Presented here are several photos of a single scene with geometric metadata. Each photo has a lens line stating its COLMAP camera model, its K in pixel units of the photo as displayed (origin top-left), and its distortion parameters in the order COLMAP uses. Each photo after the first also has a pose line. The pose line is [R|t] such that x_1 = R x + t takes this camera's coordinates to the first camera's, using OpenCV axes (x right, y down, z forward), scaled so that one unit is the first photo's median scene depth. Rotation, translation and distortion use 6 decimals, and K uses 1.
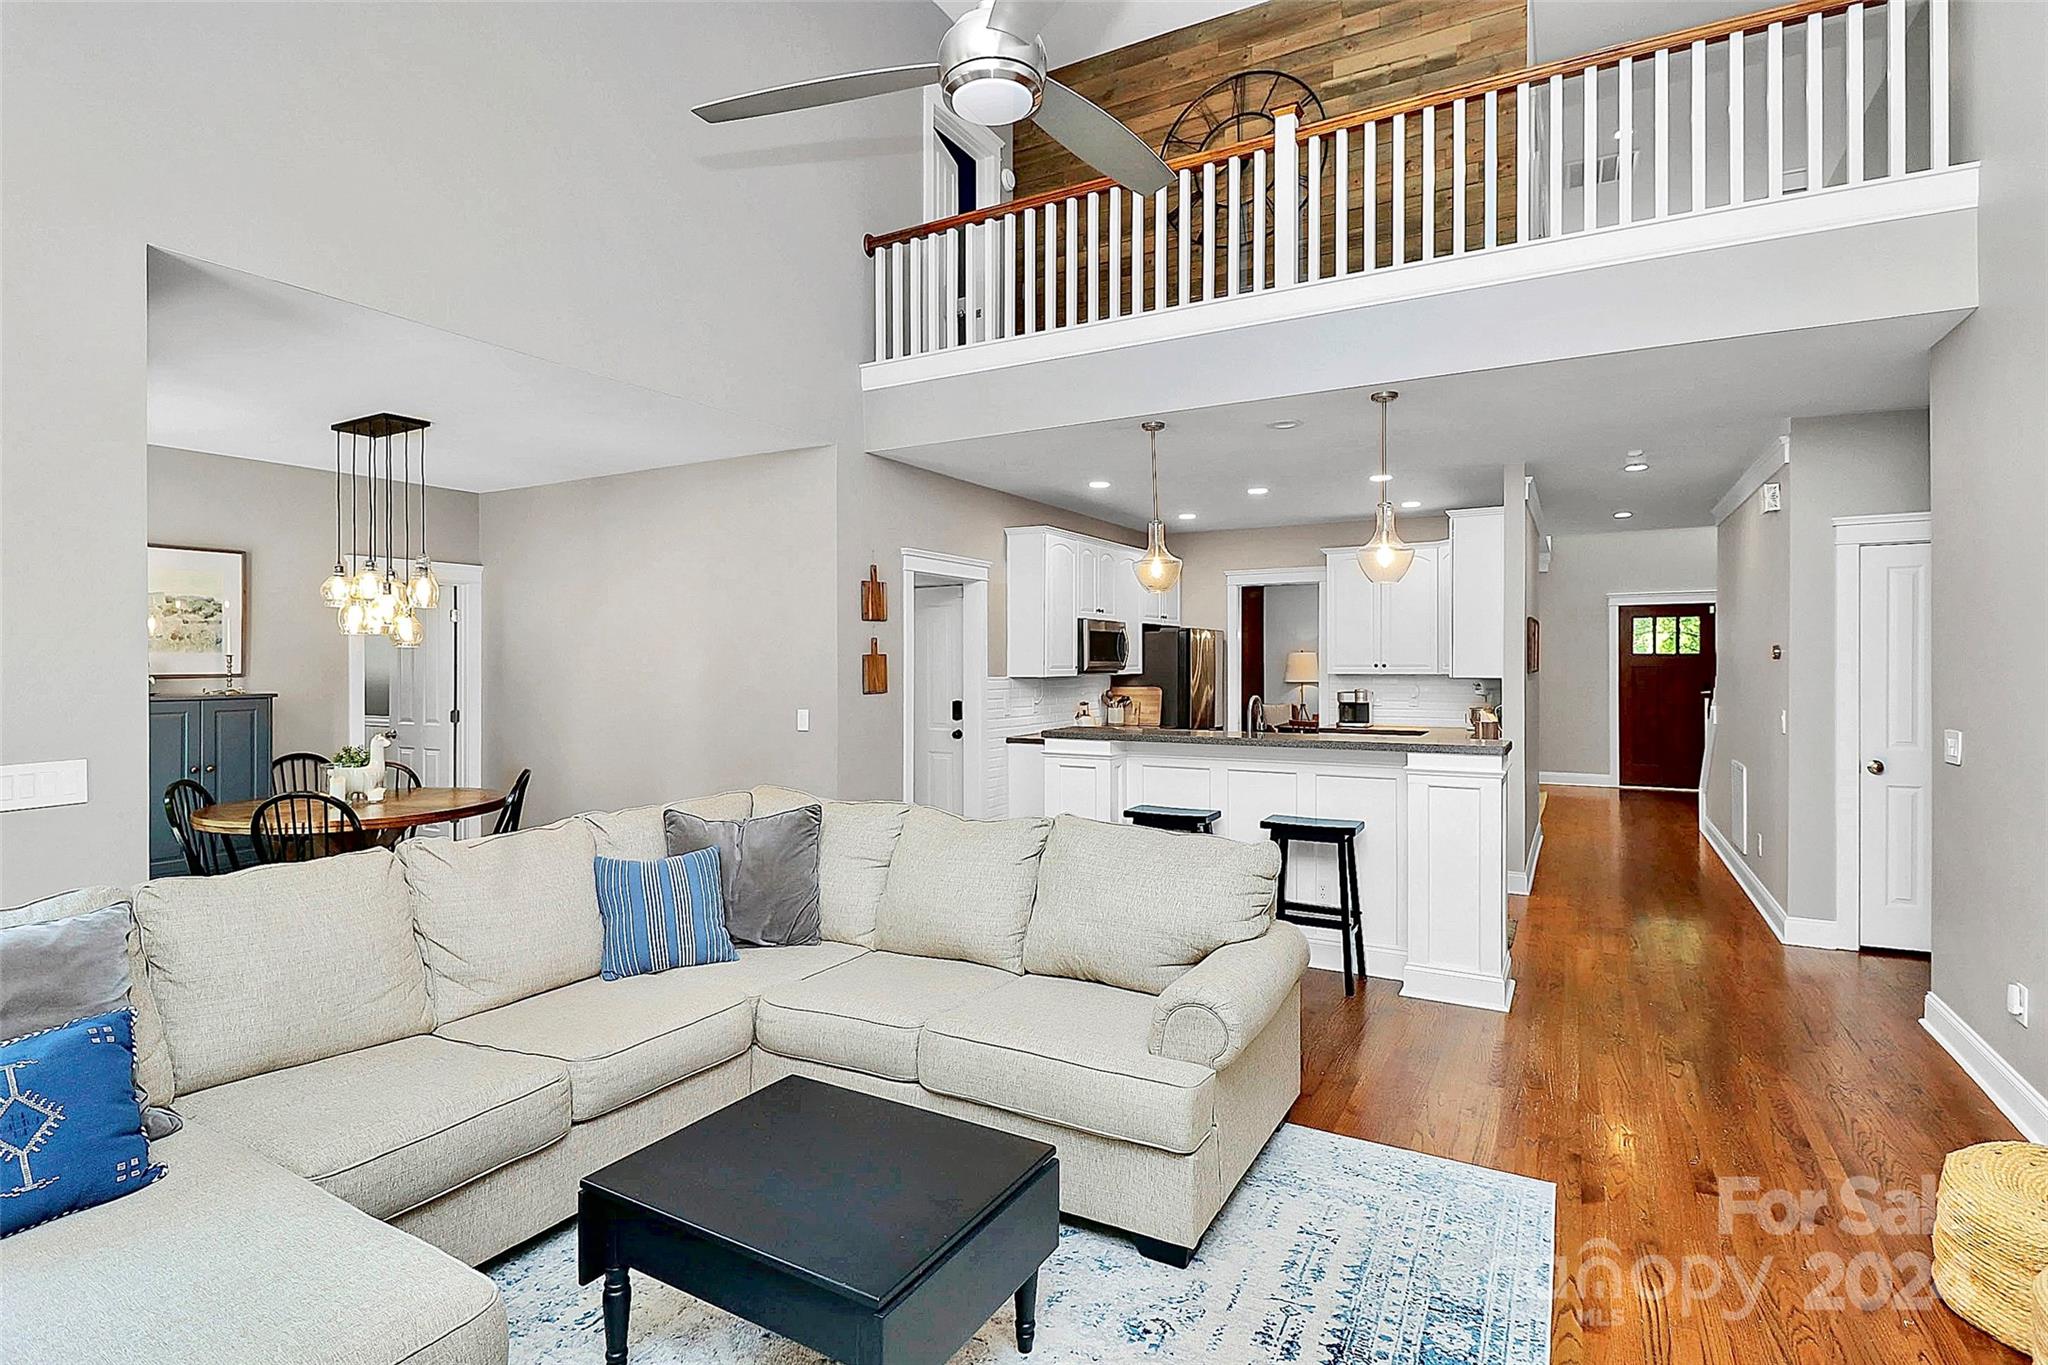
lens RADIAL K [[962.7, 0, 1026.6], [0, 962.7, 667.6], [0, 0, 1]] dist [-0.000932, -0.018684]
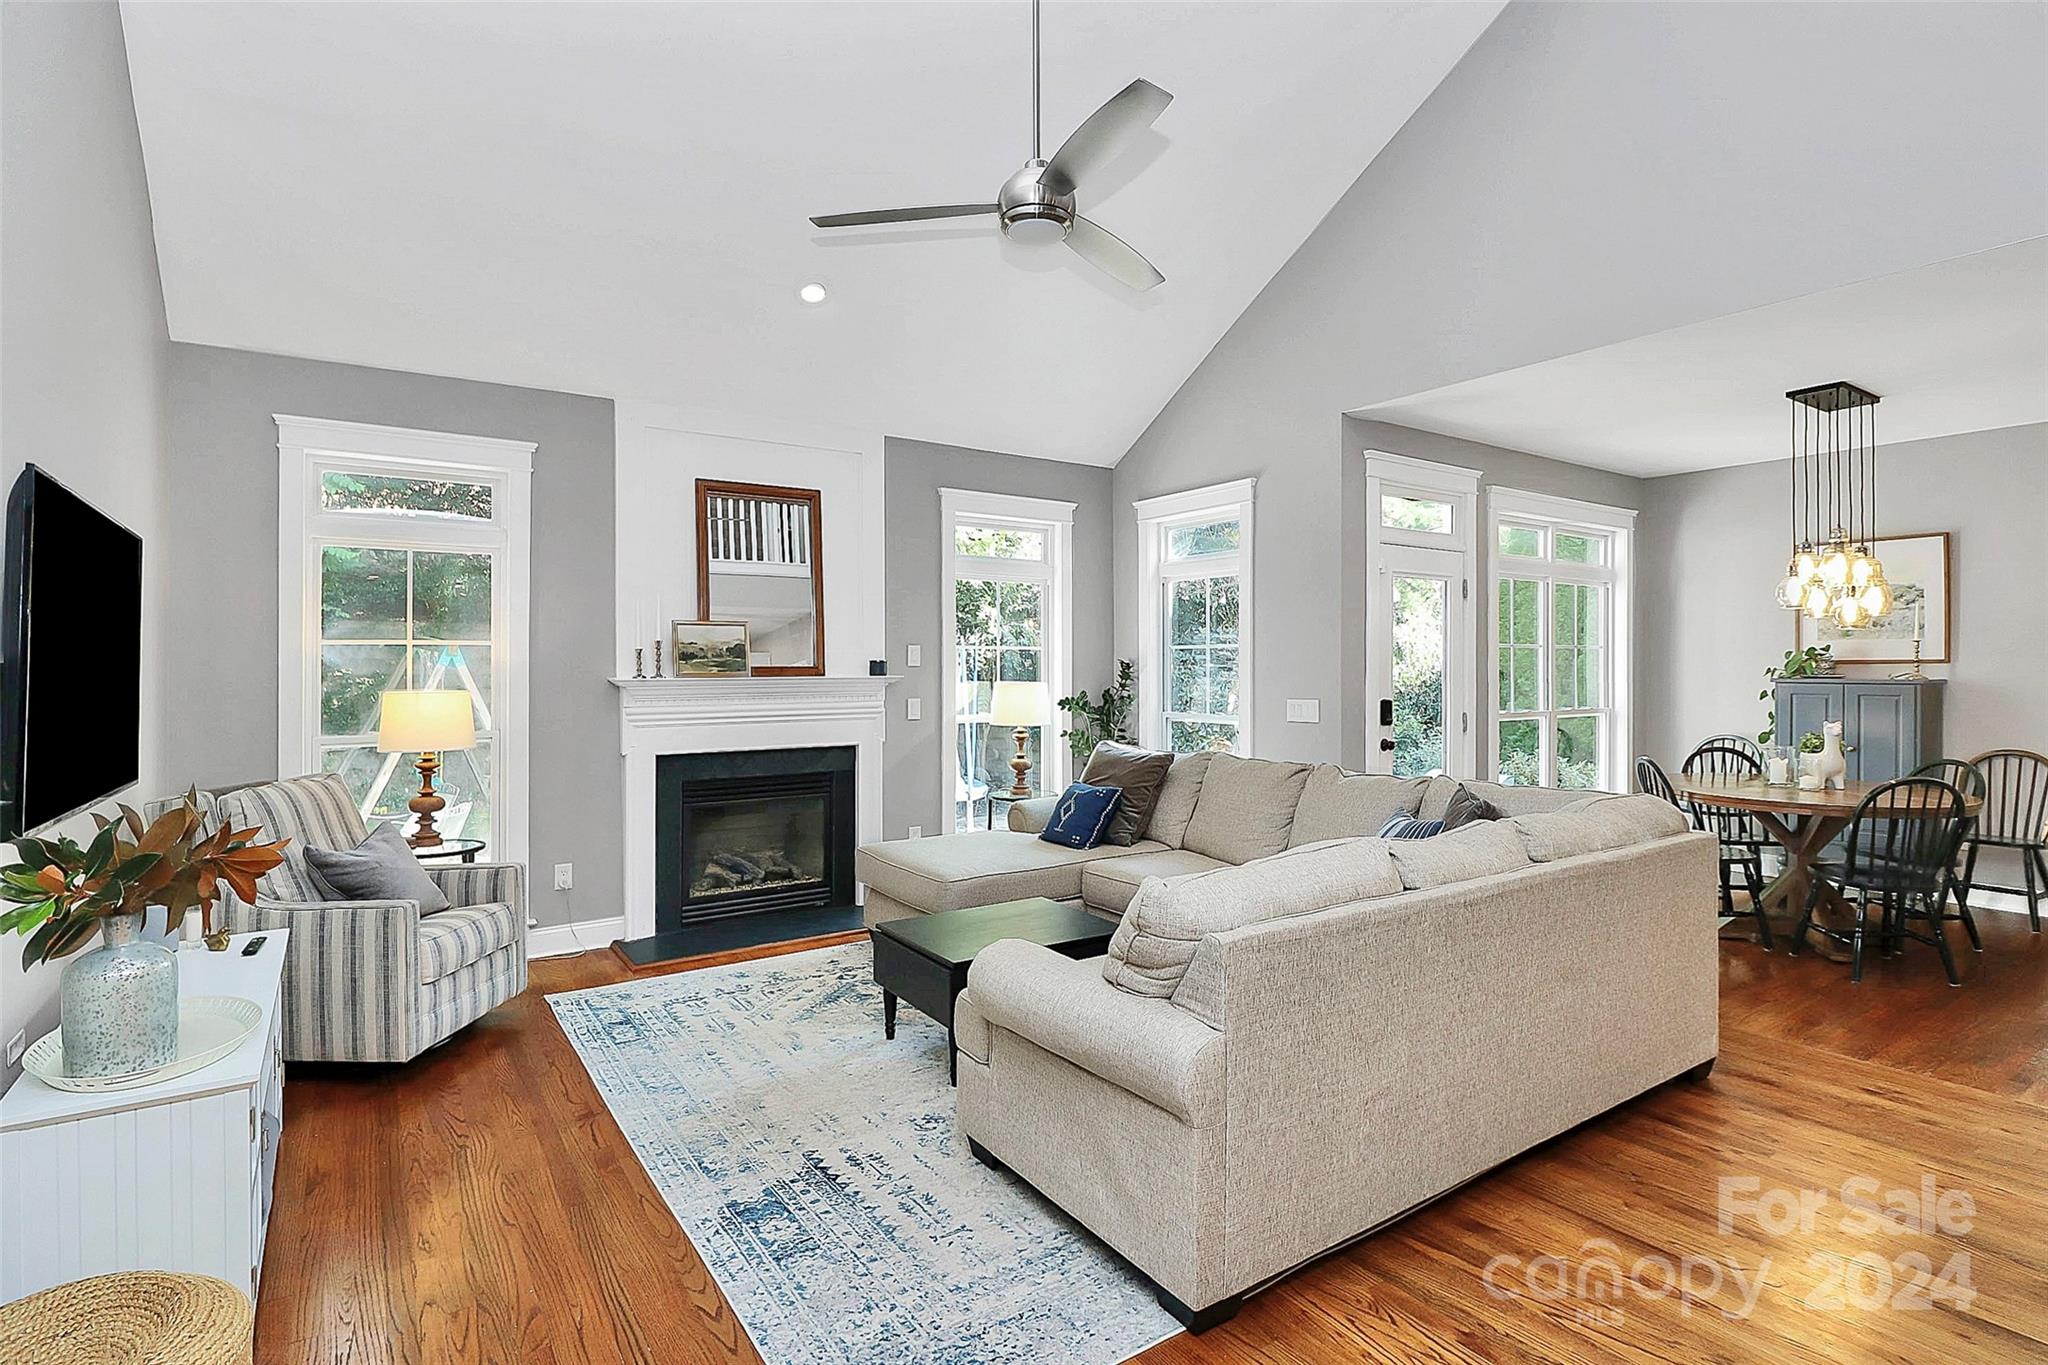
lens RADIAL K [[962.7, 0, 1026.6], [0, 962.7, 667.6], [0, 0, 1]] dist [-0.000932, -0.018684]
pose [[-0.425460, 0.007279, -0.904948, 1.082919], [-0.000468, 0.999966, 0.008264, 0.017359], [0.904977, 0.003939, -0.425442, 1.405174]]
